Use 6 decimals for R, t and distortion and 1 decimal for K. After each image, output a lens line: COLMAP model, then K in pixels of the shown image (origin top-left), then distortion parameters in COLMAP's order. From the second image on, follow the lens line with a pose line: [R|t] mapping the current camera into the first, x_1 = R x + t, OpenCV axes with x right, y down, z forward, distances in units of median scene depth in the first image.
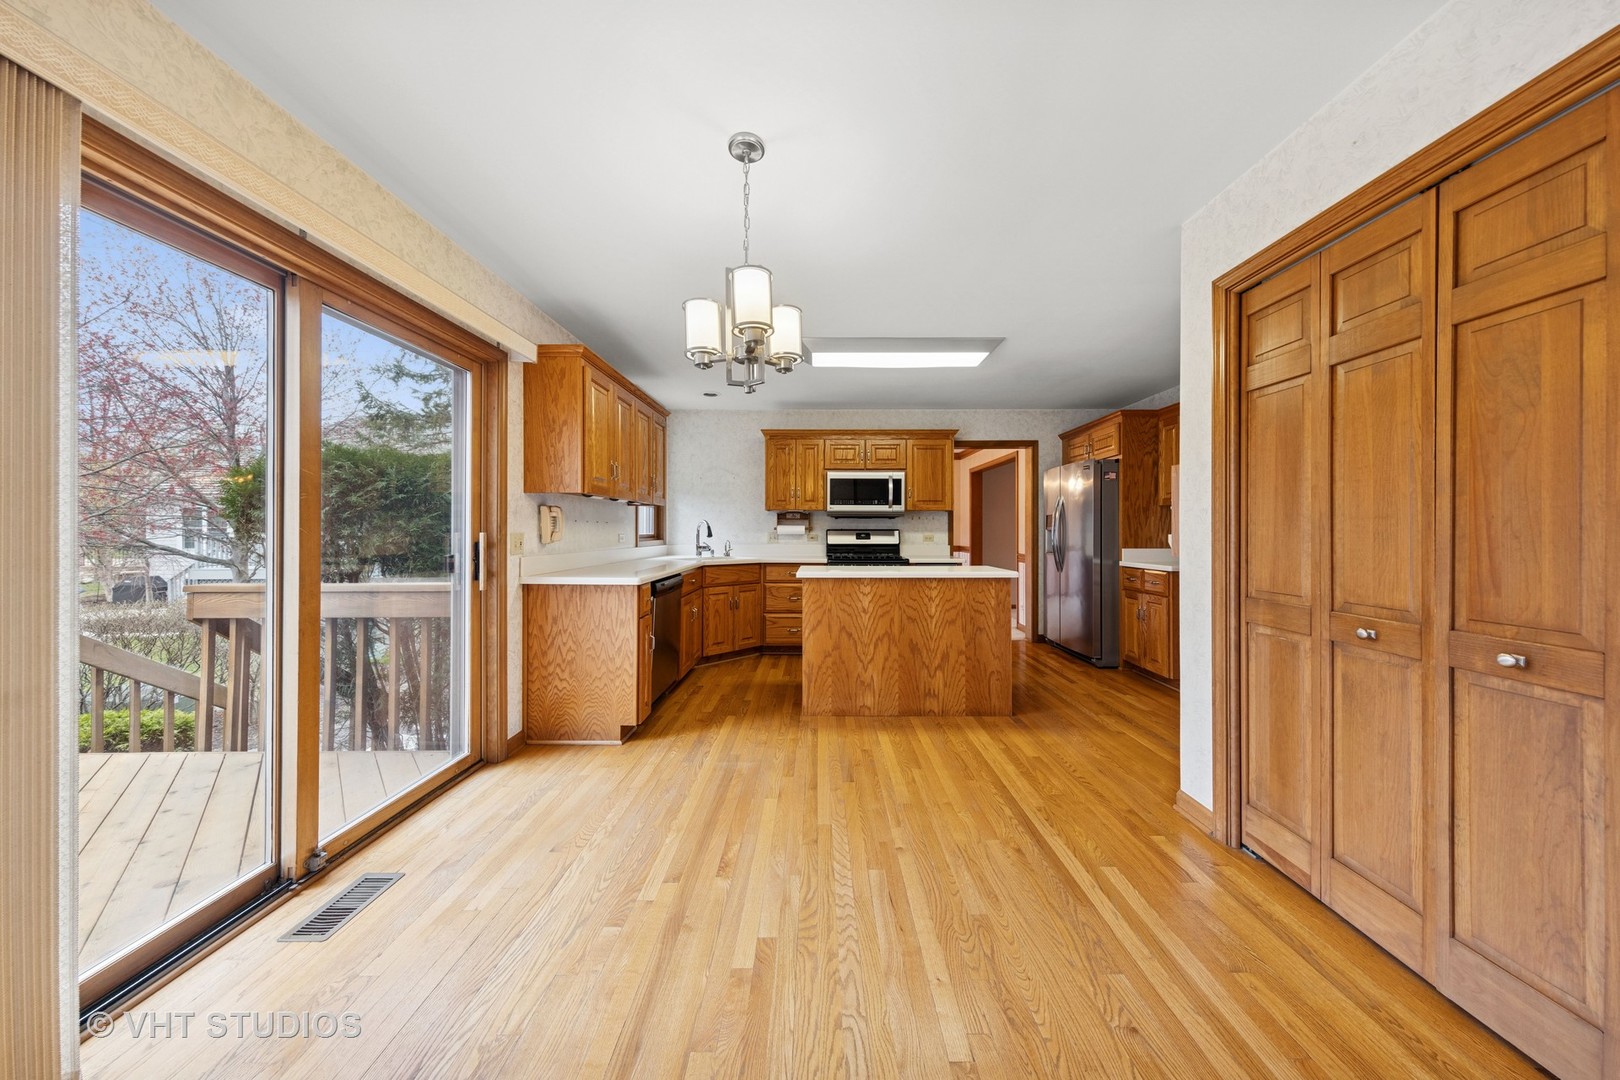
lens RADIAL K [[519.3, 0, 821.1], [0, 519.3, 531.3], [0, 0, 1]] dist [0.008884, -0.000305]
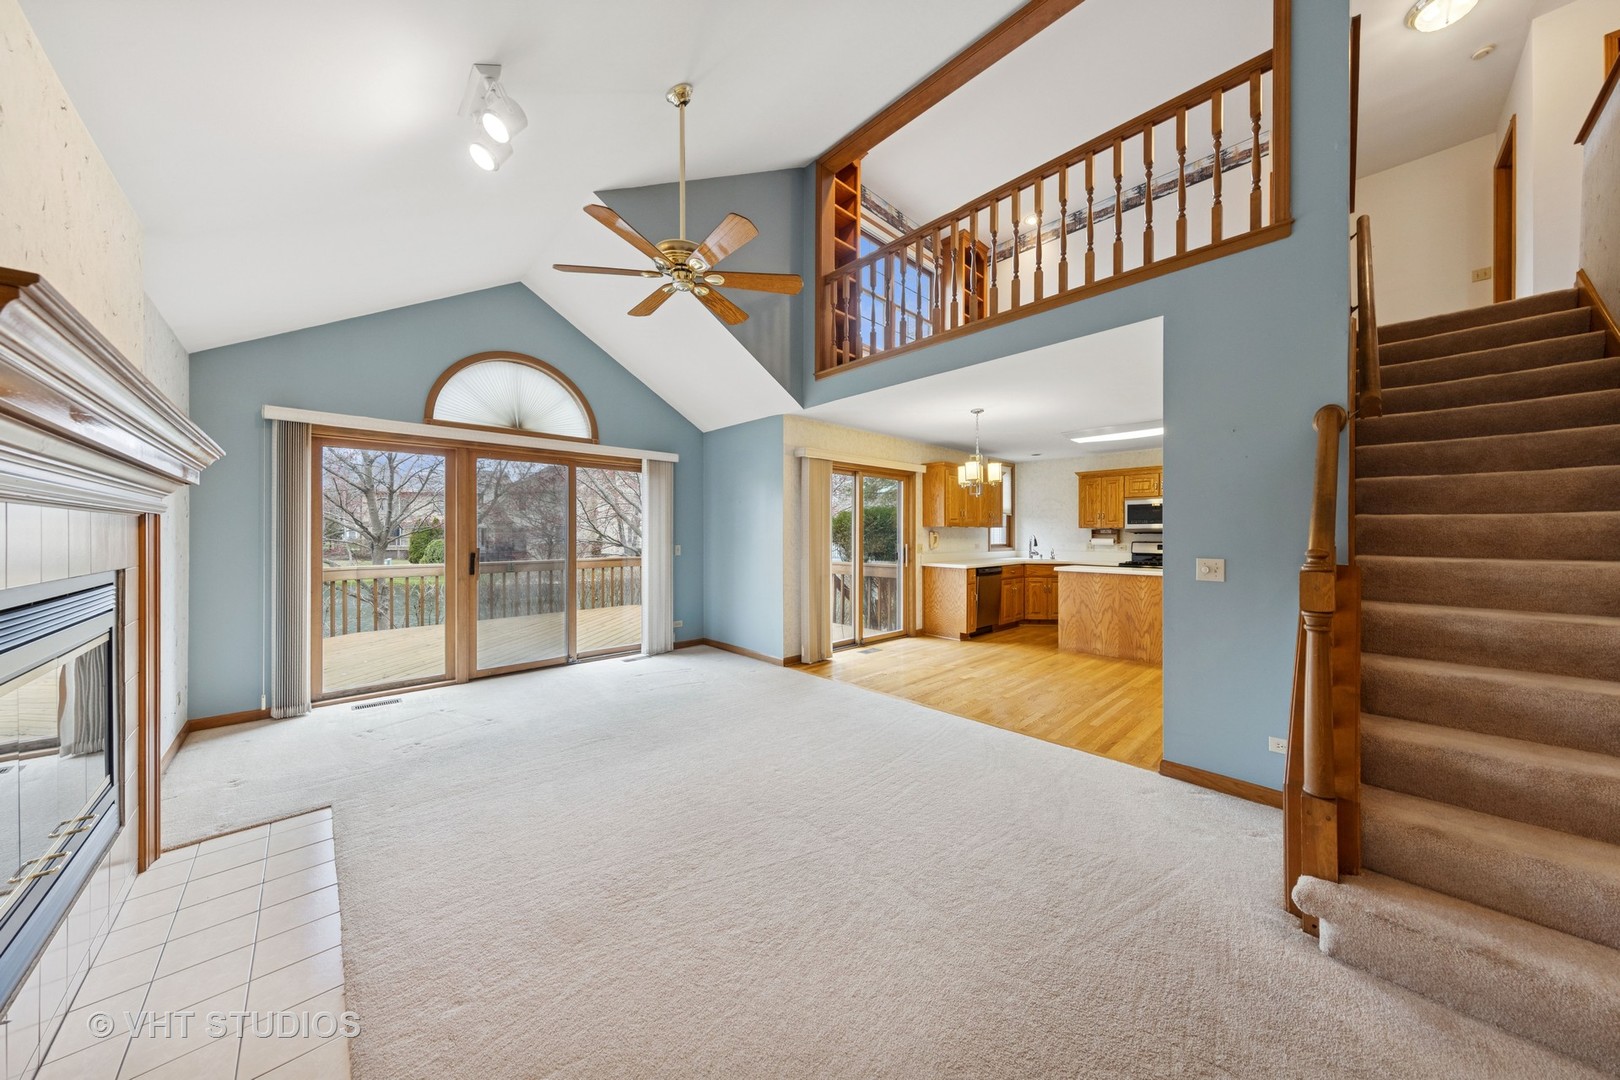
lens RADIAL K [[519.3, 0, 813.1], [0, 519.3, 533.3], [0, 0, 1]] dist [0.008884, -0.000305]
pose [[0.690679, -0.001452, -0.723160, 0.537329], [-0.001353, 0.999994, -0.003301, -0.025834], [0.723160, 0.003259, 0.690673, -0.668908]]
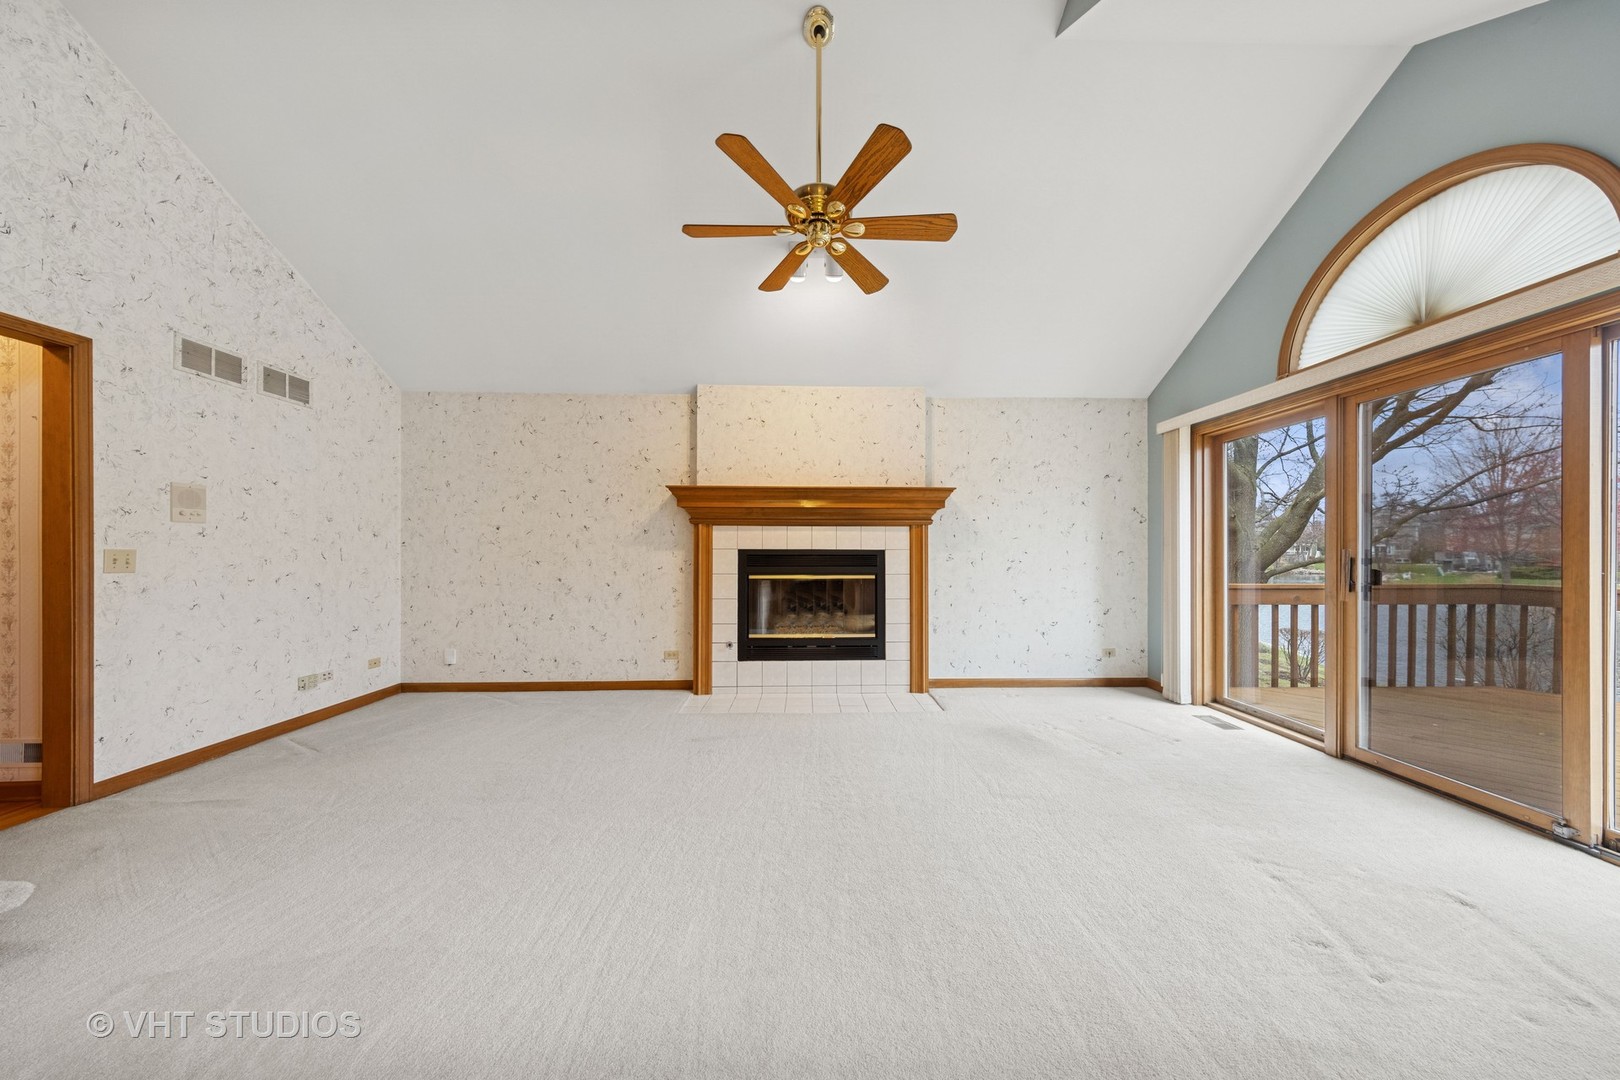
lens RADIAL K [[519.3, 0, 818.5], [0, 519.3, 551.2], [0, 0, 1]] dist [0.008884, -0.000305]
pose [[-0.999422, 0.001051, -0.033966, -0.028940], [0.000916, 0.999992, 0.003998, 0.001423], [0.033970, 0.003964, -0.999415, 0.253707]]
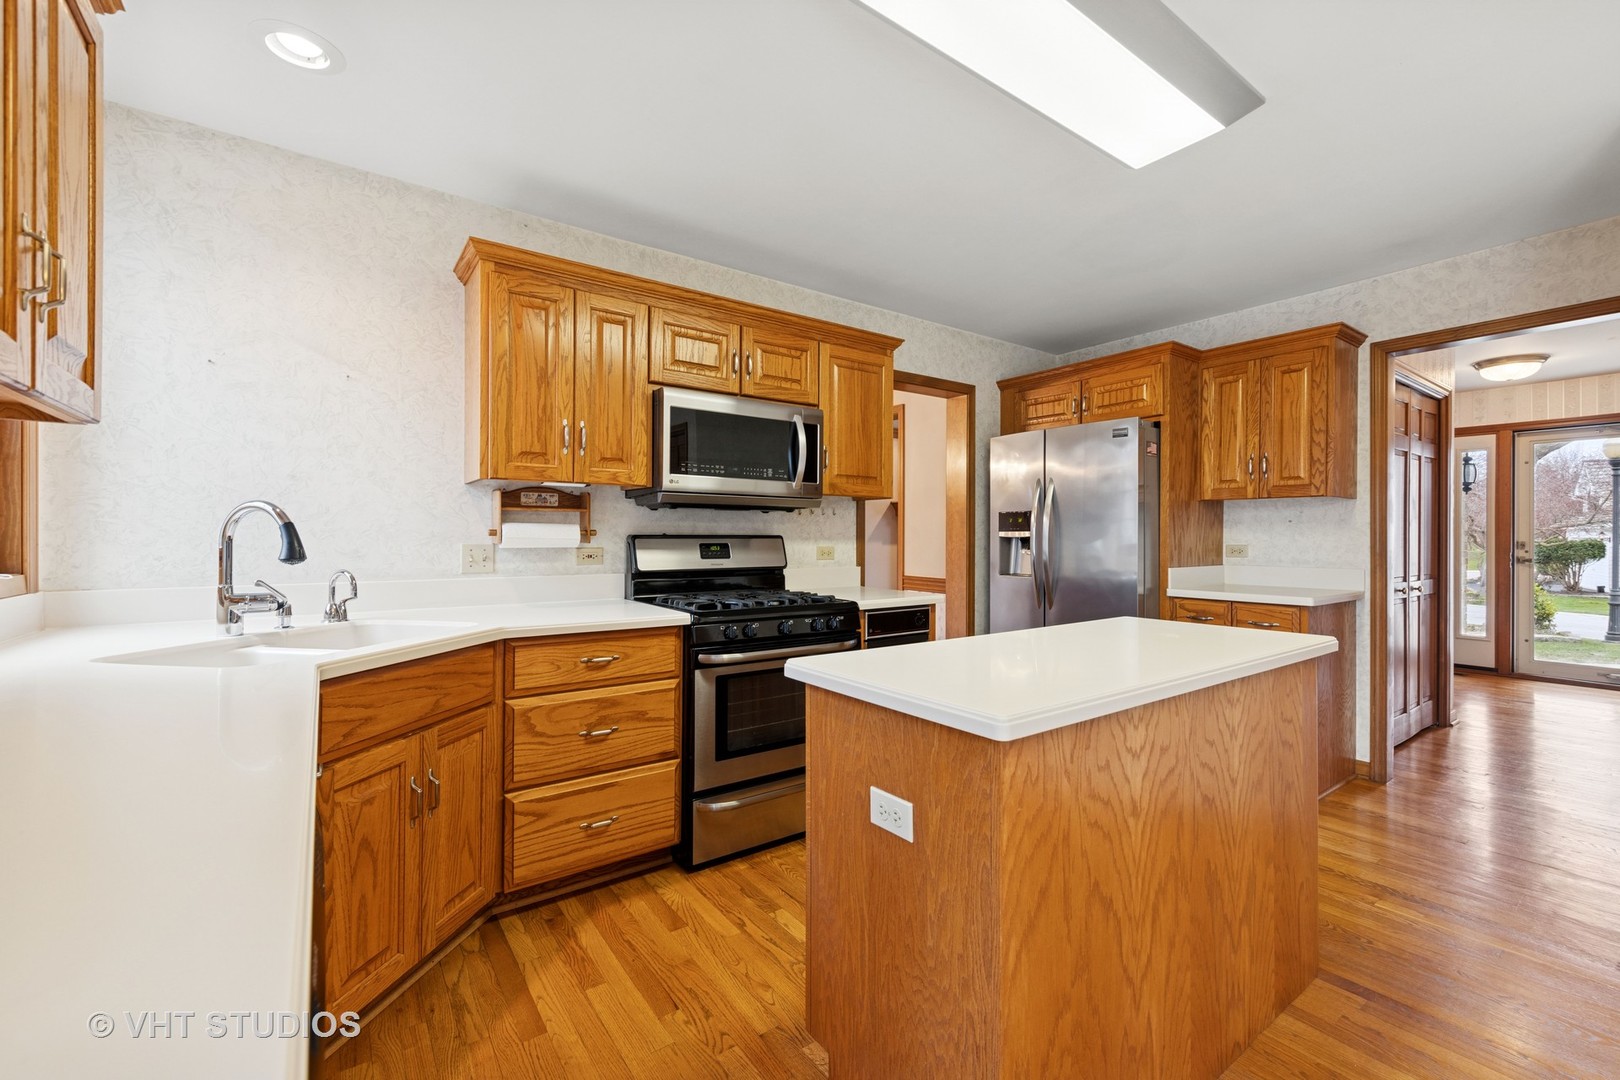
lens RADIAL K [[678.0, 0, 827.5], [0, 678.0, 536.2], [0, 0, 1]] dist [-0.000142, 0.000170]
pose [[0.803978, 0.001996, 0.594655, -0.236185], [-0.002984, 0.999995, 0.000678, -0.004436], [-0.594651, -0.002320, 0.803980, 0.635520]]
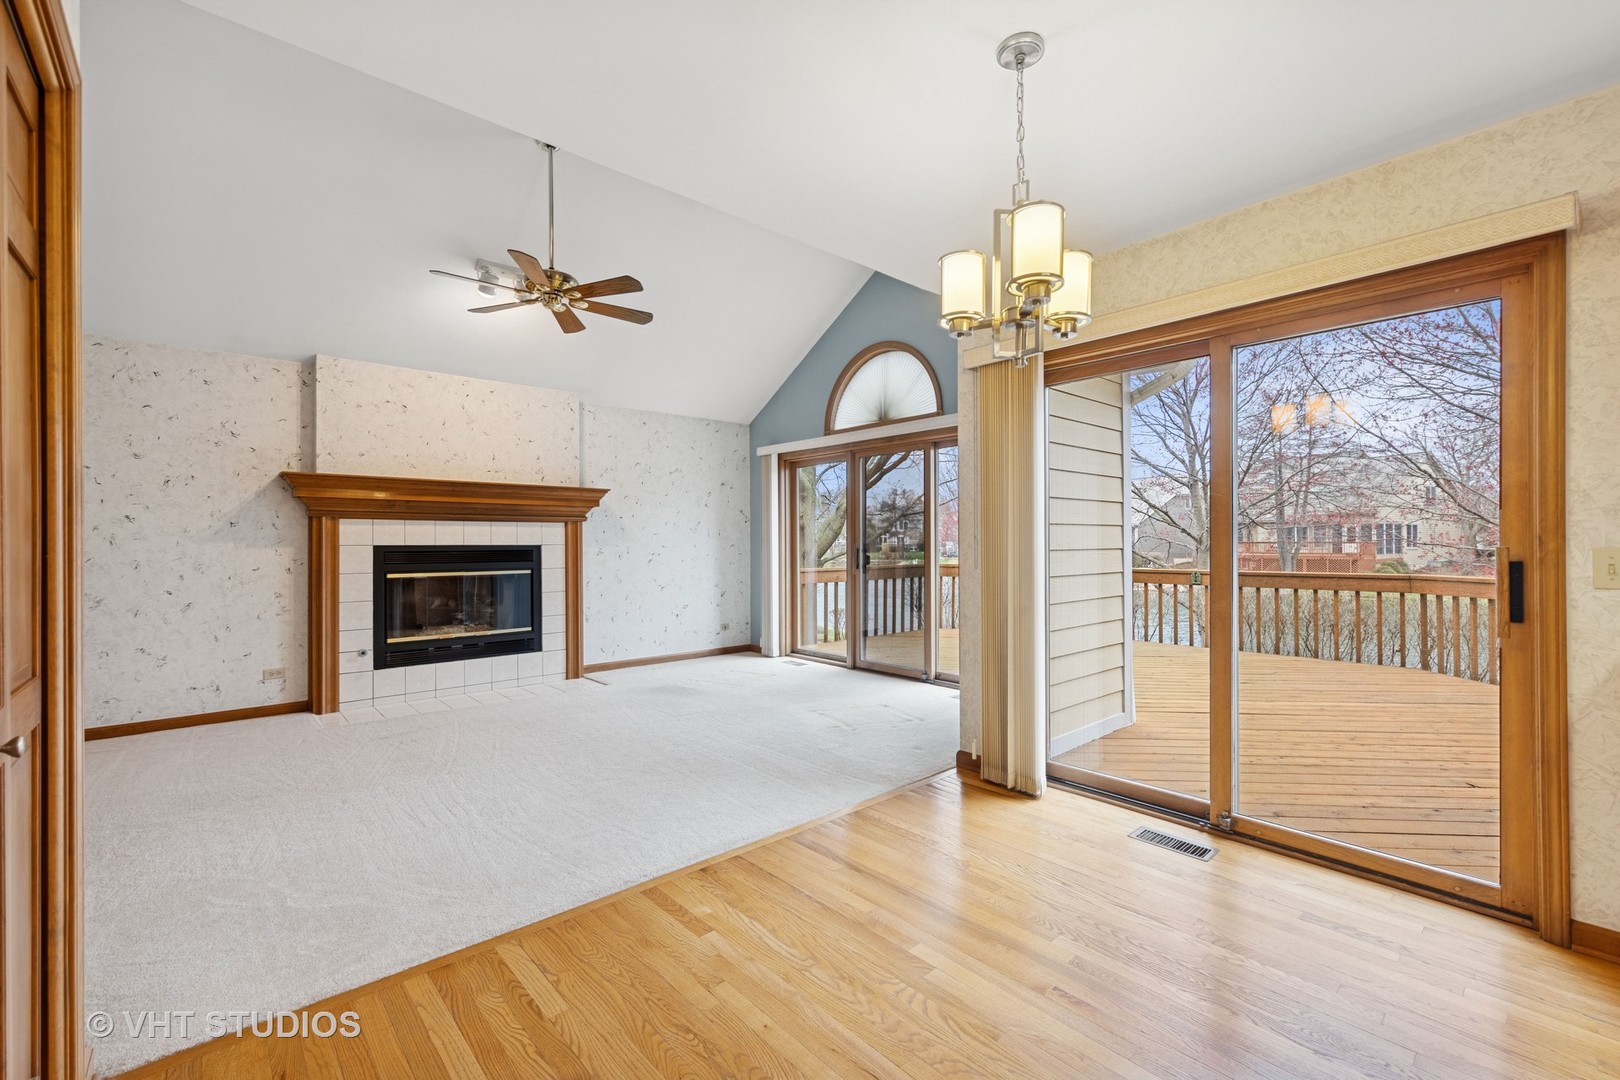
lens RADIAL K [[678.0, 0, 825.5], [0, 678.0, 540.4], [0, 0, 1]] dist [-0.000142, 0.000170]
pose [[-0.736109, 0.003068, -0.676856, 0.319837], [0.003030, 0.999995, 0.001237, -0.006578], [0.676856, -0.001140, -0.736114, 0.651507]]
